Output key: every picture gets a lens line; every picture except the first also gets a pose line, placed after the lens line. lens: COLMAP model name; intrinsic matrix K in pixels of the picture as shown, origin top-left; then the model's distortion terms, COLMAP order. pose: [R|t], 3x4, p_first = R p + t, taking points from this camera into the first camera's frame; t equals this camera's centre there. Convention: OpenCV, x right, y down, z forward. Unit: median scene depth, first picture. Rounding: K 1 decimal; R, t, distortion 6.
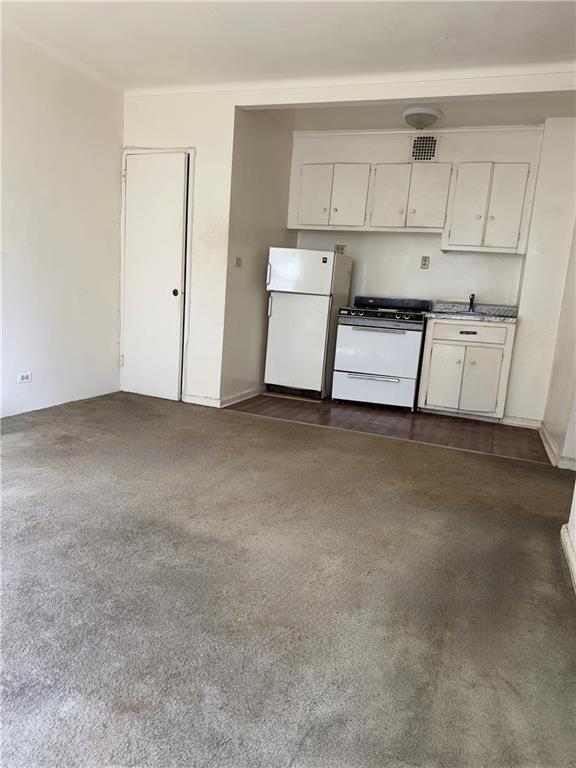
lens RADIAL K [[542.4, 0, 288.0], [0, 542.4, 384.0], [0, 0, 1]] dist [0.005999, -0.002078]
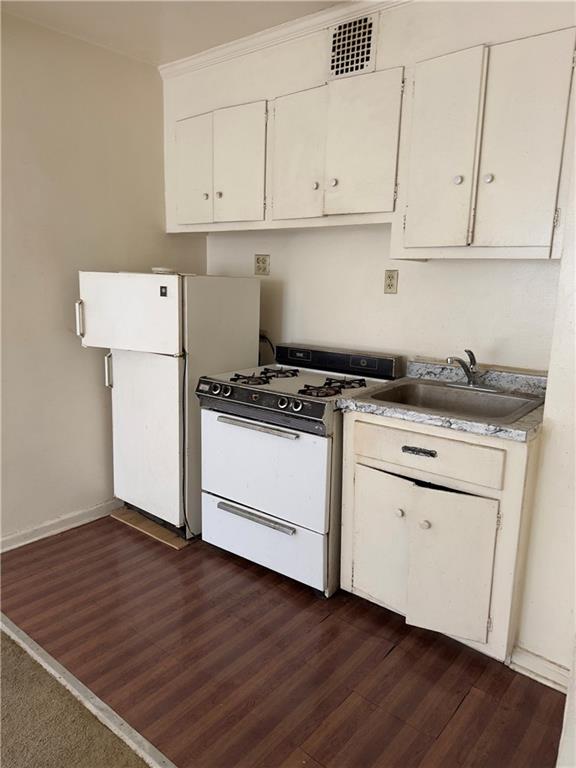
lens RADIAL K [[542.4, 0, 288.0], [0, 542.4, 384.0], [0, 0, 1]] dist [0.005999, -0.002078]
pose [[0.954151, 0.010916, -0.299126, 0.338899], [-0.010042, 0.999940, 0.004460, -0.139565], [0.299156, -0.001252, 0.954203, 0.524425]]
